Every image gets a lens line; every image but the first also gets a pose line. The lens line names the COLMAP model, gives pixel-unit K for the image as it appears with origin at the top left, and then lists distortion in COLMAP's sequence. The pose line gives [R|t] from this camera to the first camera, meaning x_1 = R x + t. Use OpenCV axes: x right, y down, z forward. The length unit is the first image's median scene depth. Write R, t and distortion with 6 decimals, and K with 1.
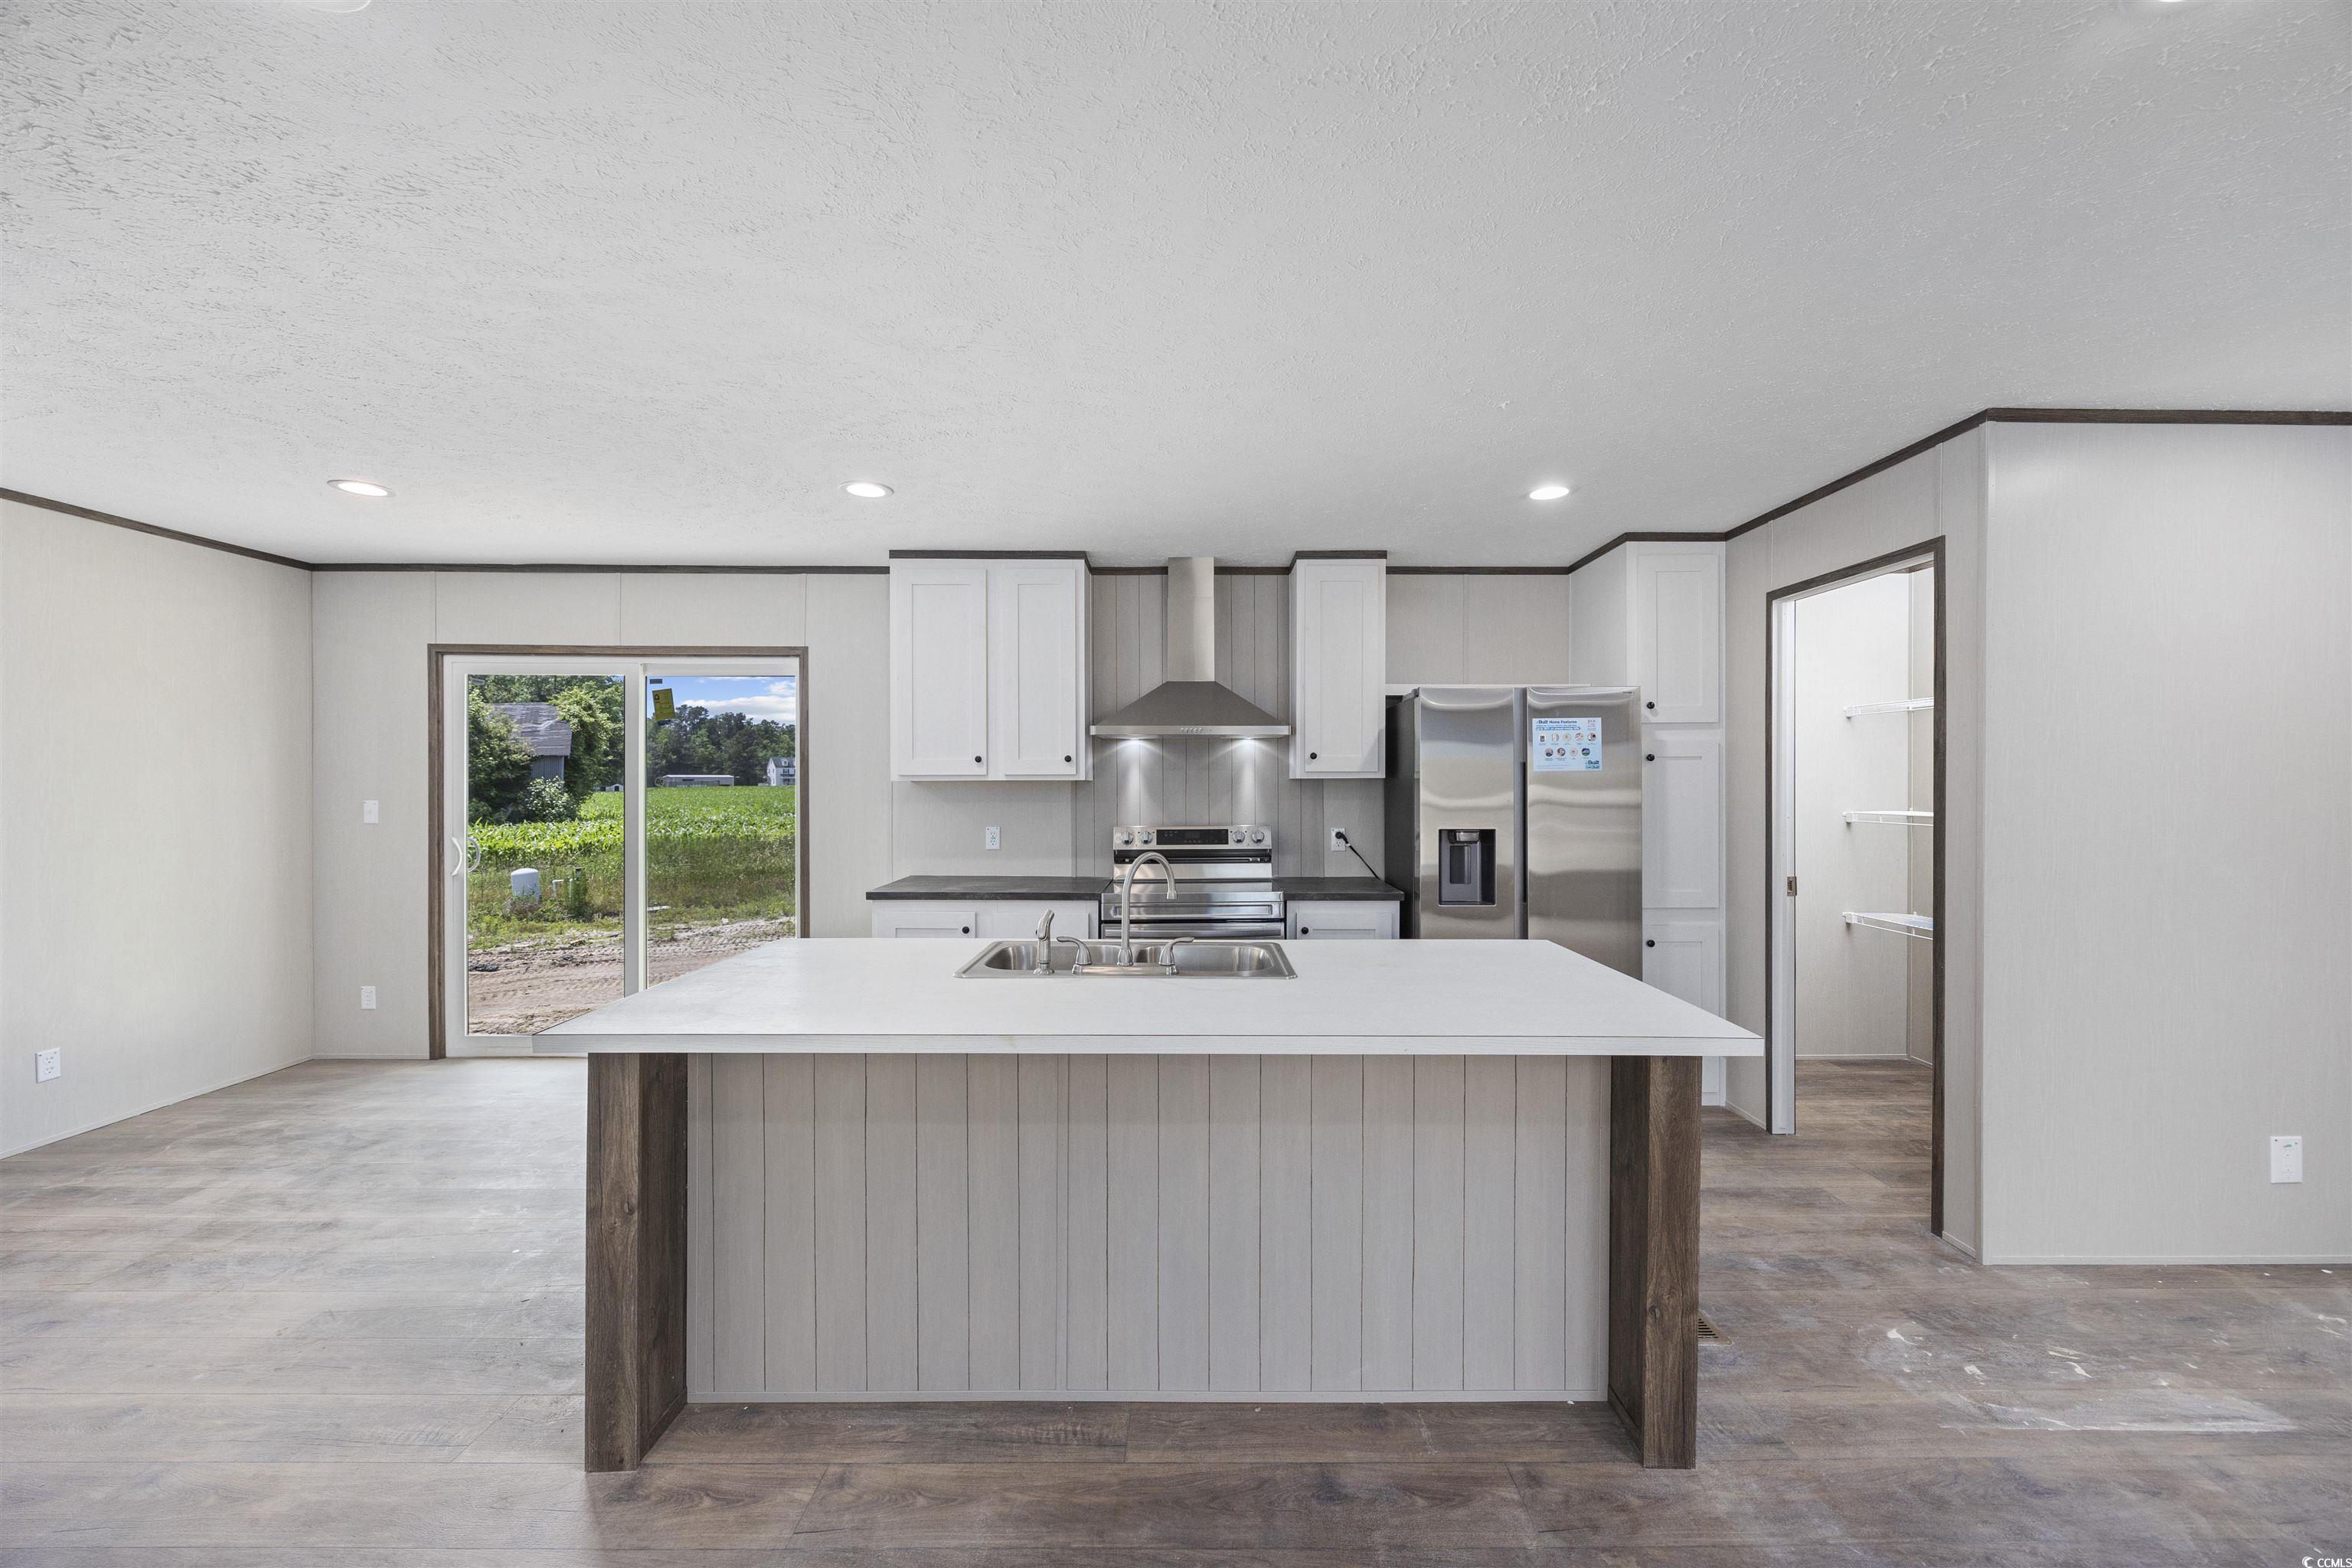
lens RADIAL K [[924.0, 0, 1197.6], [0, 924.0, 785.2], [0, 0, 1]] dist [0.001371, 0.000231]
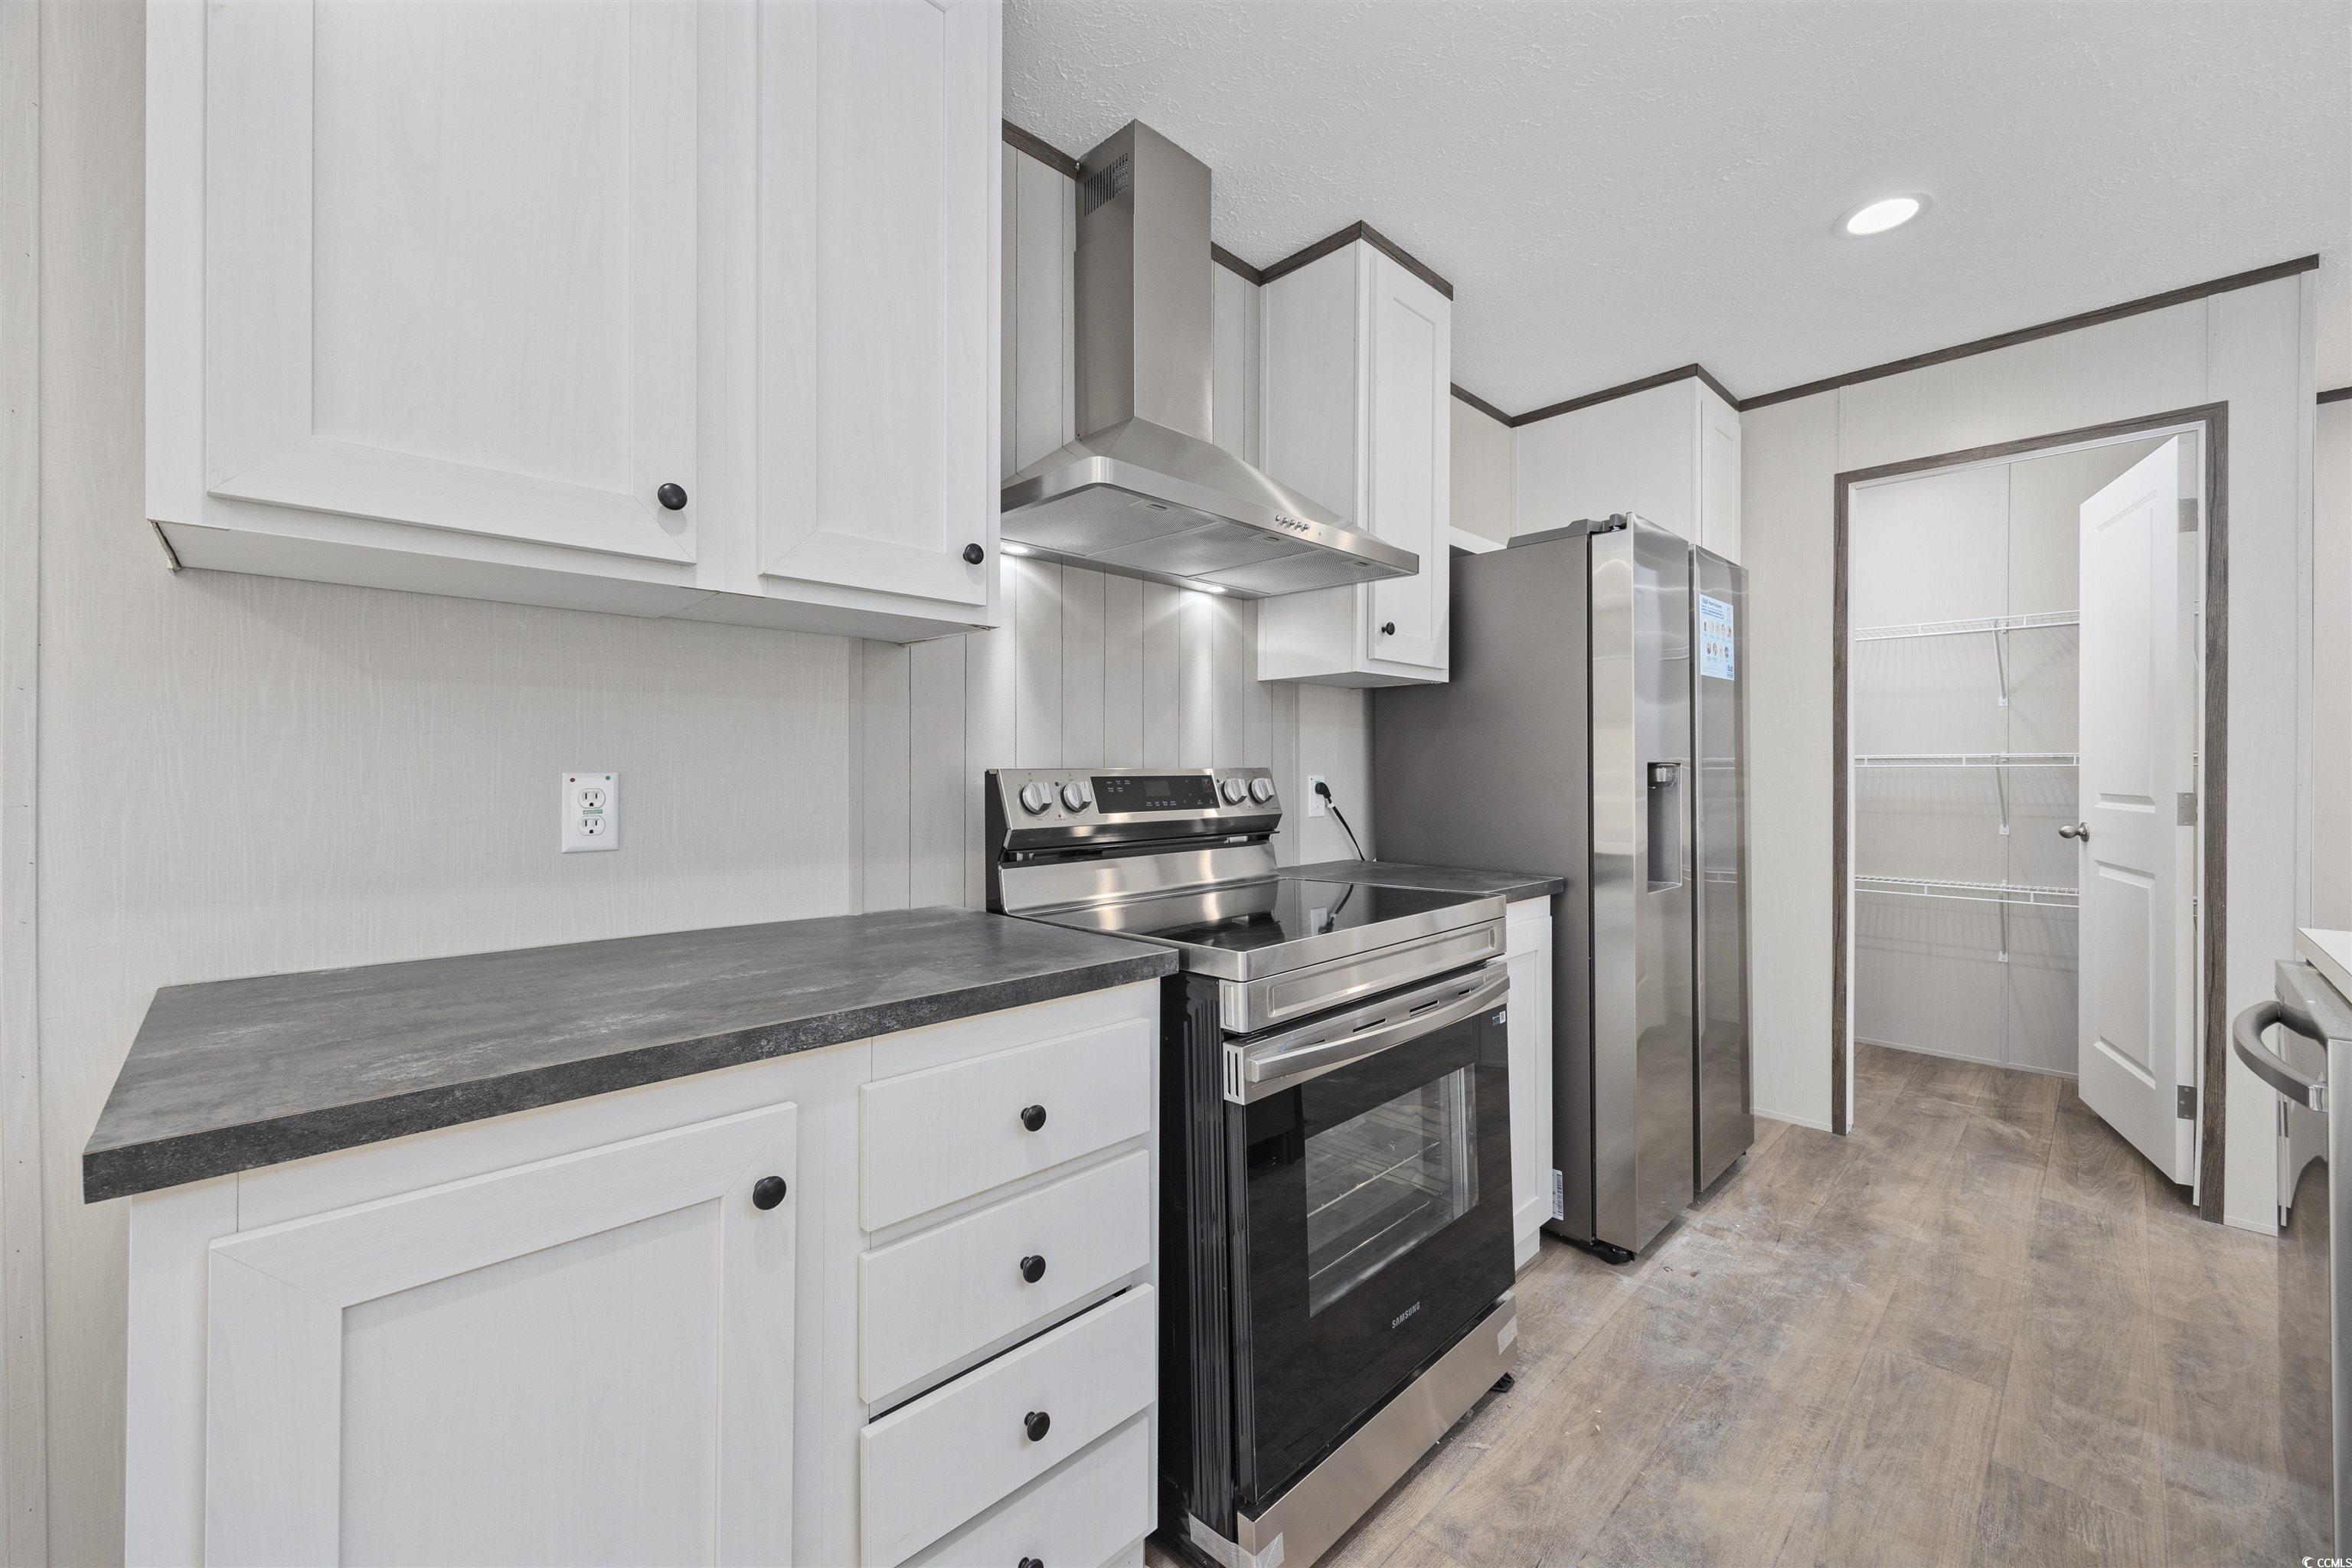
lens RADIAL K [[924.0, 0, 1214.0], [0, 924.0, 769.4], [0, 0, 1]] dist [0.001371, 0.000231]
pose [[0.704793, 0.001632, 0.709411, -0.311968], [0.002029, 0.999989, -0.004316, 0.049360], [-0.709410, 0.004481, 0.704782, 0.707315]]
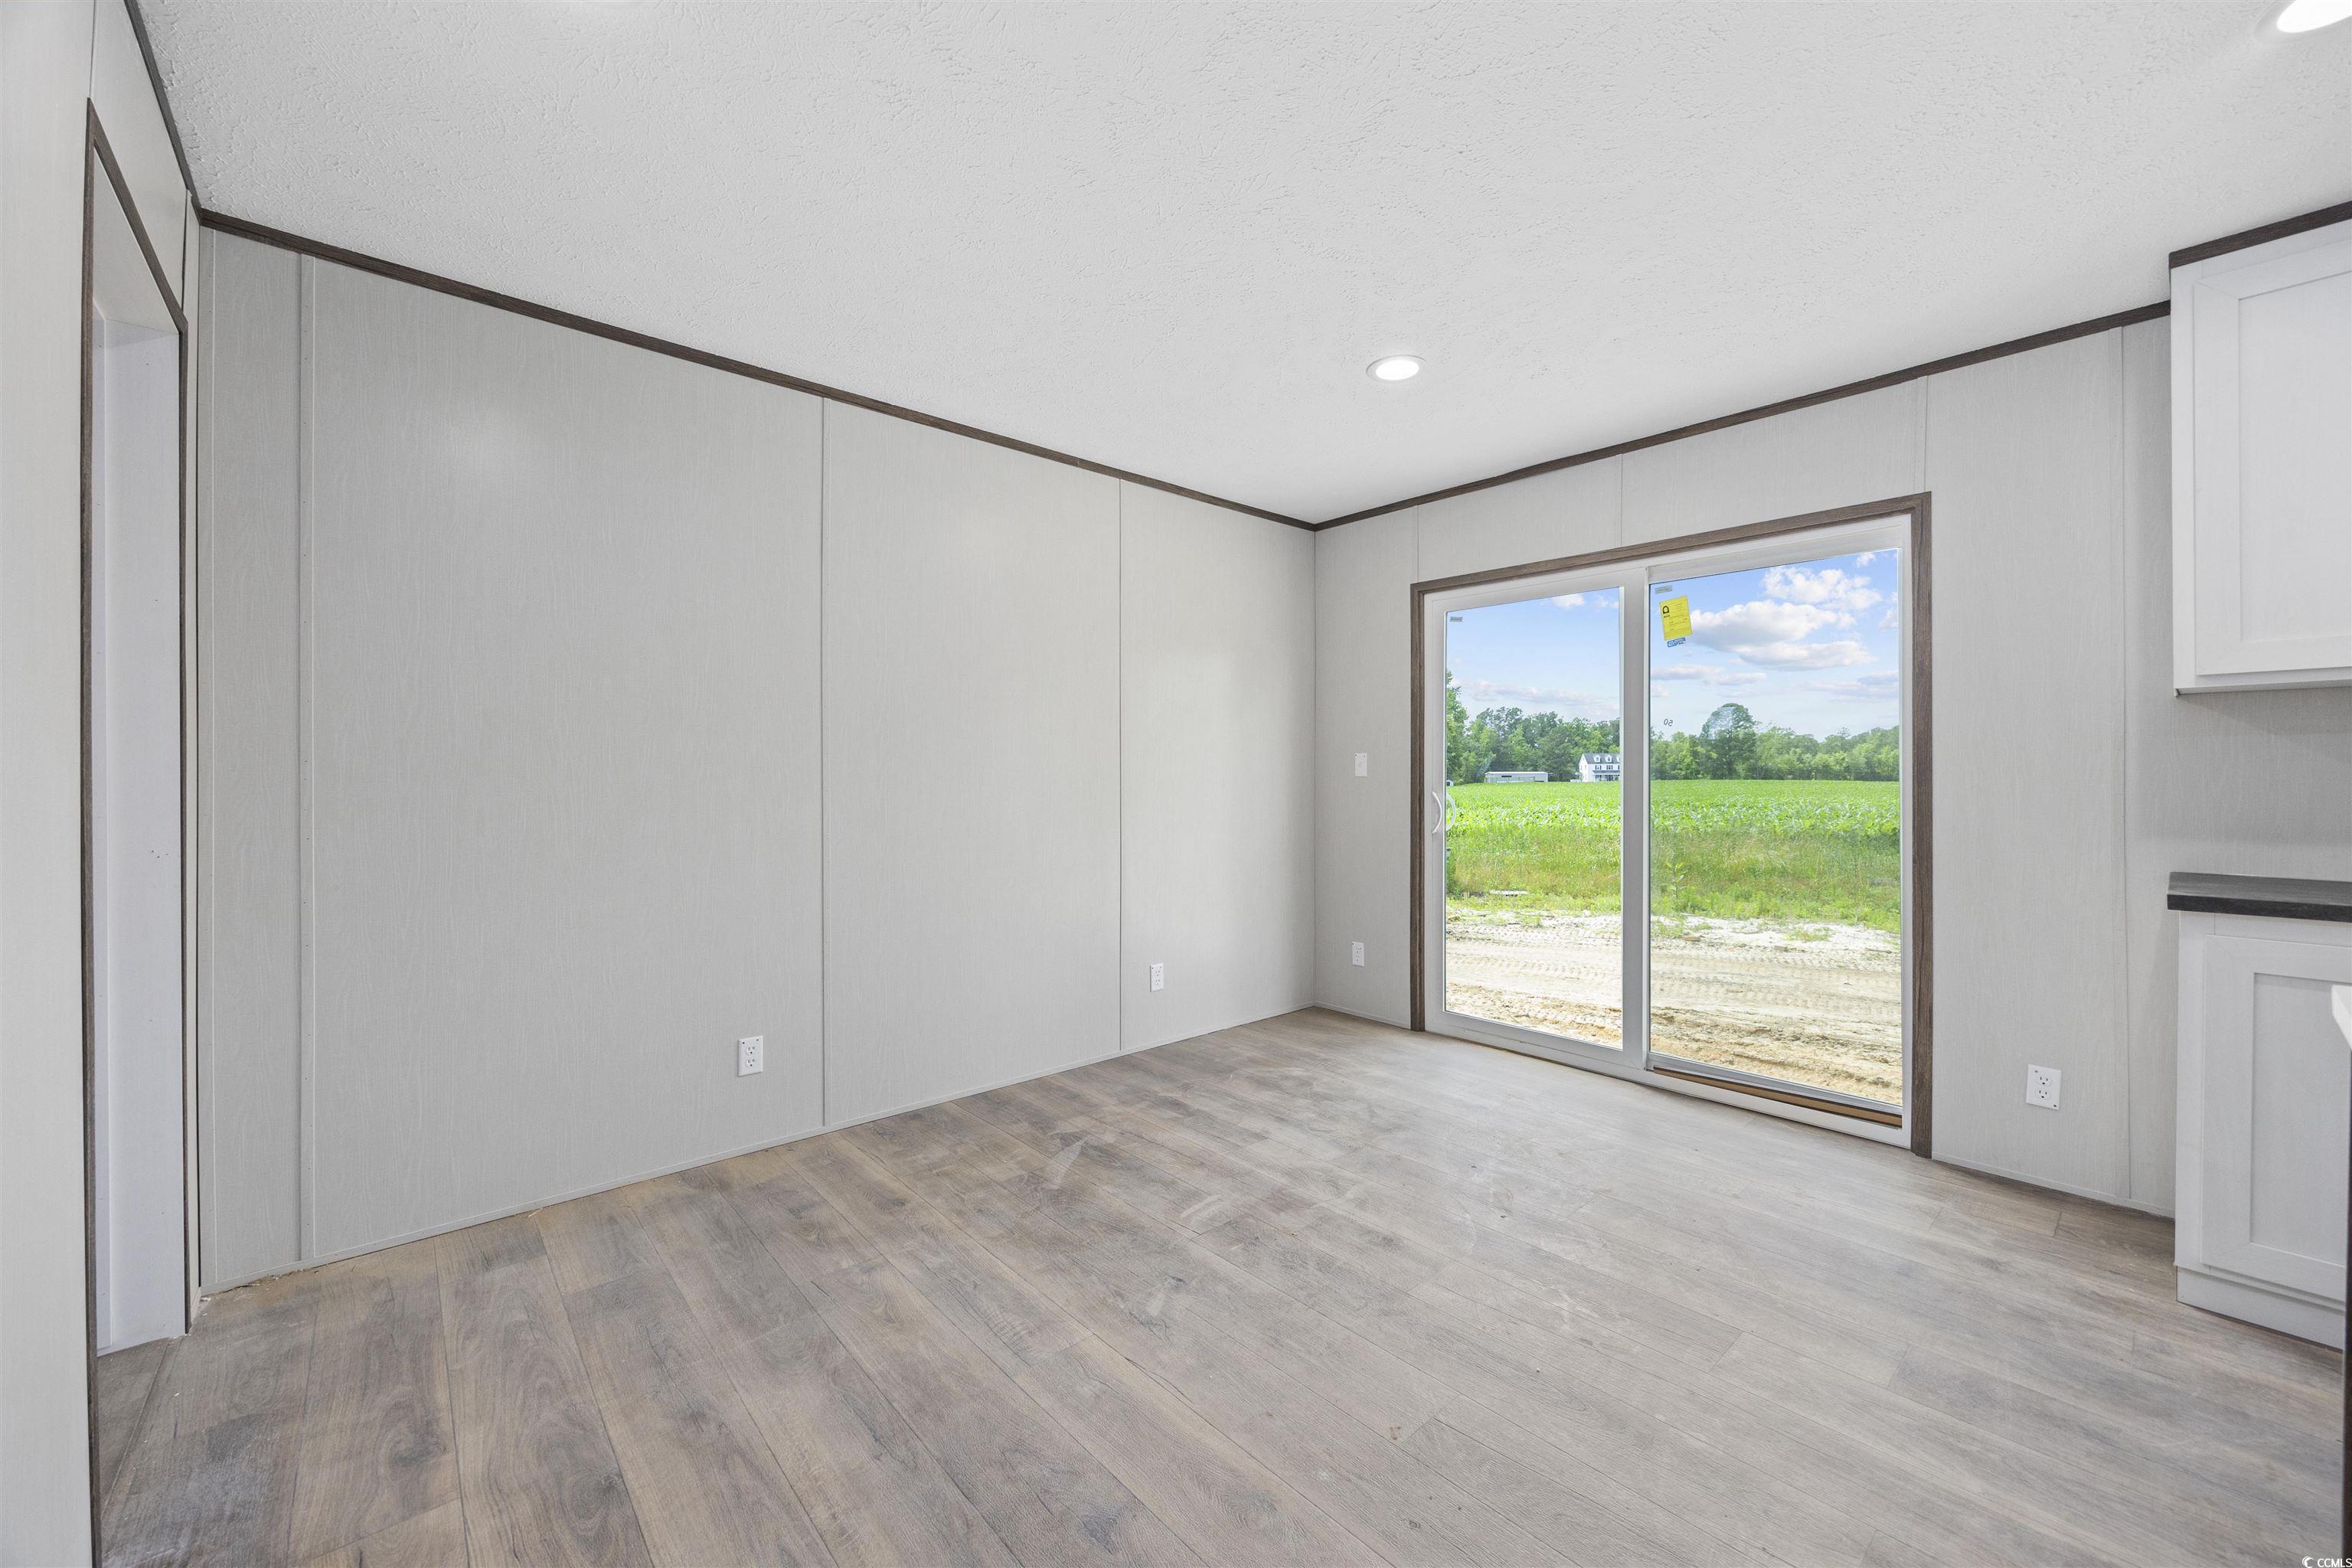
lens RADIAL K [[924.0, 0, 1167.1], [0, 924.0, 776.4], [0, 0, 1]] dist [0.001371, 0.000231]
pose [[0.655531, 0.000115, -0.755168, -0.312249], [-0.004420, 0.999983, -0.003685, 0.050083], [0.755155, 0.005754, 0.655521, 0.220244]]
